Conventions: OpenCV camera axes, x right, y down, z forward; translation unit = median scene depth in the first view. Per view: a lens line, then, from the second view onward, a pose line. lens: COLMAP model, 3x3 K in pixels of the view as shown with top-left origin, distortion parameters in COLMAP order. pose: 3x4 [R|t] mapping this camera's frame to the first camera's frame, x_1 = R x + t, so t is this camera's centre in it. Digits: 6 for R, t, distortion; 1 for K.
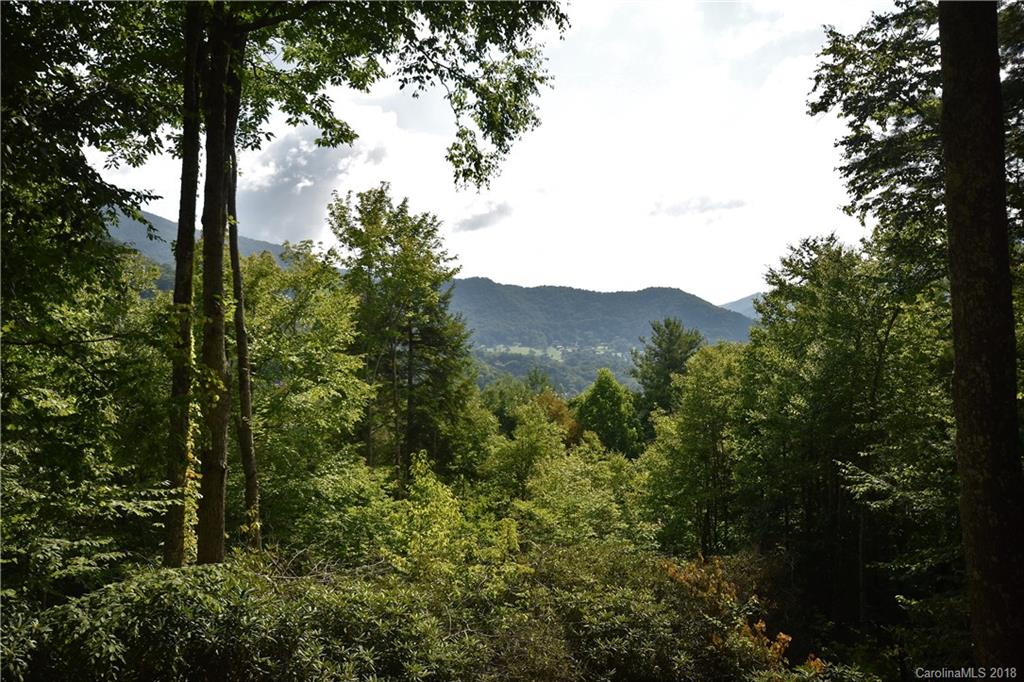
lens RADIAL K [[853.0, 0, 507.3], [0, 853.0, 333.2], [0, 0, 1]] dist [-0.006142, 0.038517]
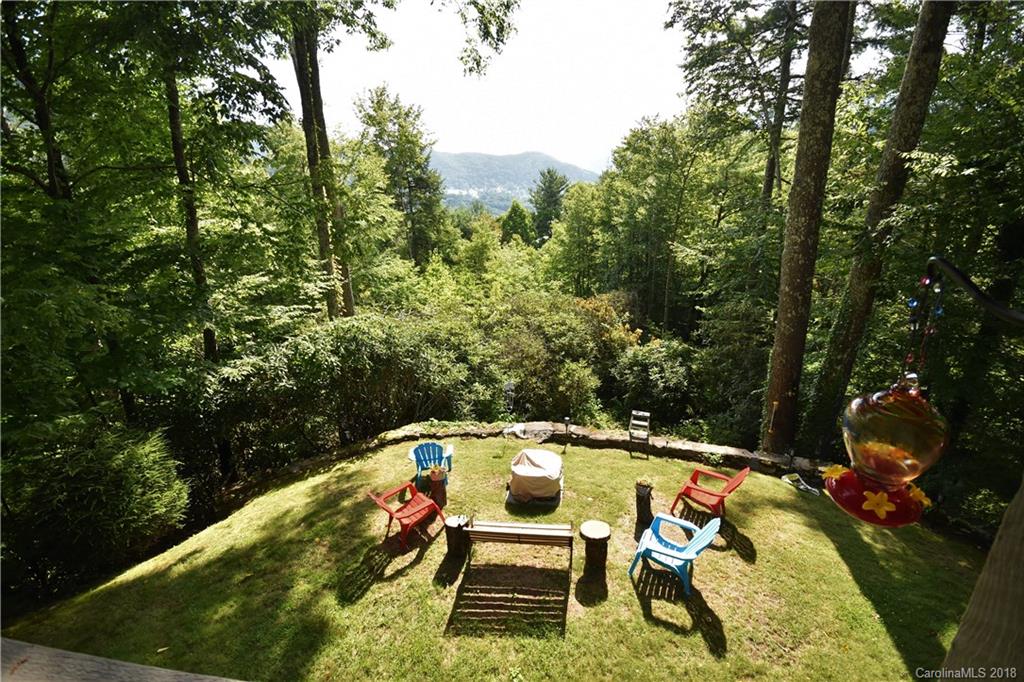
lens RADIAL K [[458.4, 0, 515.3], [0, 458.4, 341.3], [0, 0, 1]] dist [-0.001799, 0.000130]
pose [[0.989408, -0.078192, 0.122305, -0.062065], [0.033250, 0.942202, 0.333392, 0.004867], [-0.141304, -0.325795, 0.934821, 0.011077]]
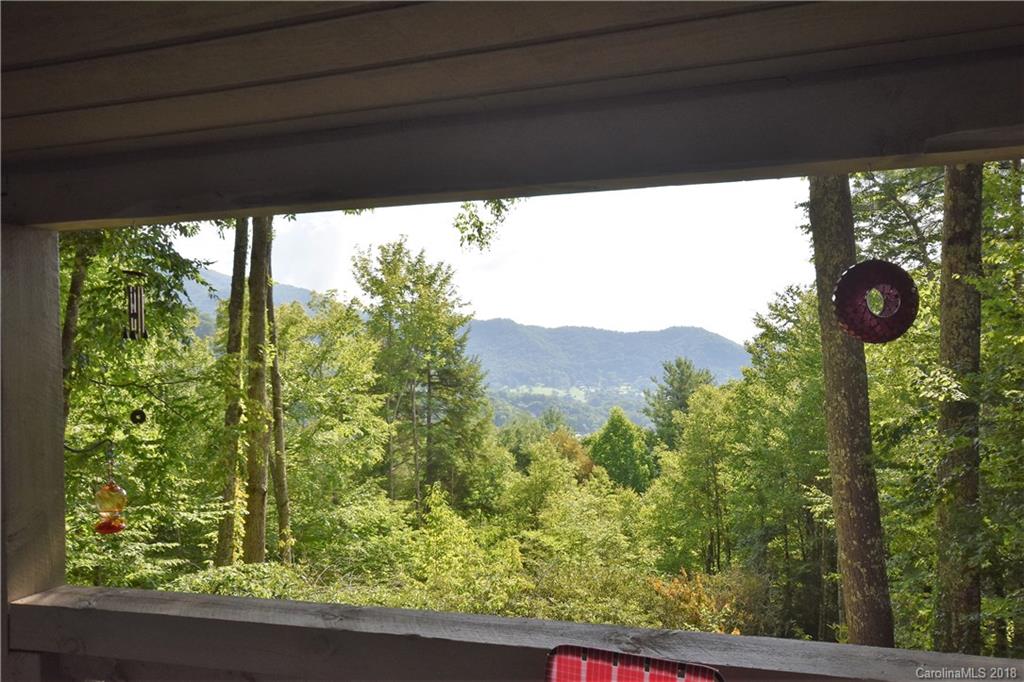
lens RADIAL K [[853.0, 0, 513.0], [0, 853.0, 338.4], [0, 0, 1]] dist [-0.006142, 0.038517]
pose [[0.999776, -0.008734, -0.019280, 0.018210], [0.007923, 0.999096, -0.041771, -0.000181], [0.019628, 0.041609, 0.998941, -0.091886]]
